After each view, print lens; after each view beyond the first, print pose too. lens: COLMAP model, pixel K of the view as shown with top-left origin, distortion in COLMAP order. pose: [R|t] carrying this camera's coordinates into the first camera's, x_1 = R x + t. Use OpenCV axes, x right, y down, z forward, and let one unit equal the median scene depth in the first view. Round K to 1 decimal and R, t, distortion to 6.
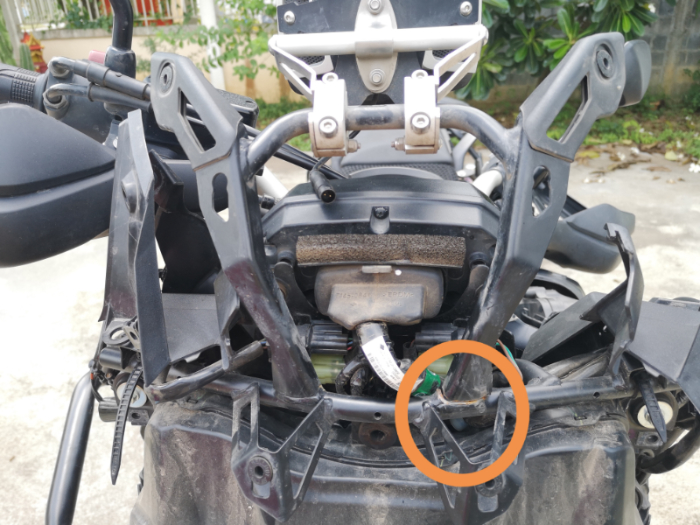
lens RADIAL K [[549.8, 0, 347.2], [0, 549.8, 259.7], [0, 0, 1]] dist [0.033187, -0.002581]
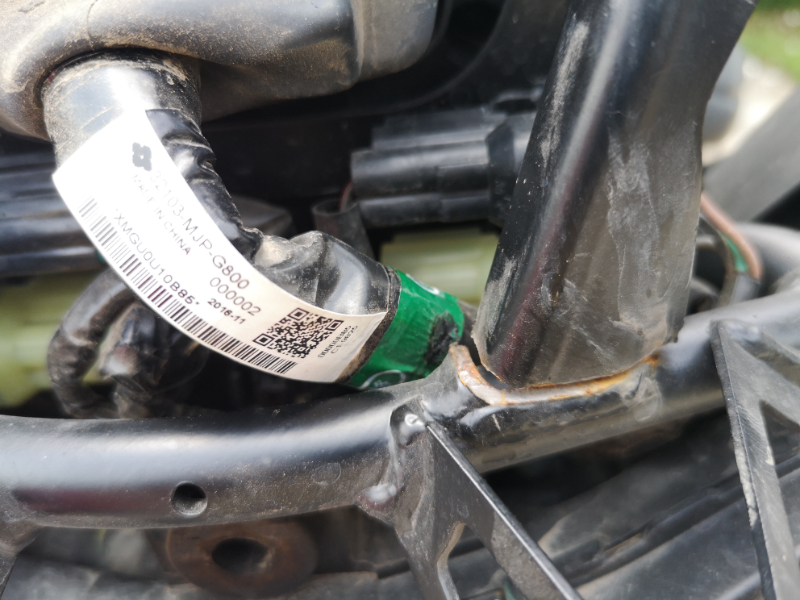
lens RADIAL K [[628.3, 0, 401.6], [0, 628.3, 301.8], [0, 0, 1]] dist [0.033187, -0.002581]
pose [[0.990565, -0.112554, 0.078189, 0.125674], [0.104662, 0.989607, 0.098605, 0.191093], [-0.088474, -0.089491, 0.992050, 0.753698]]
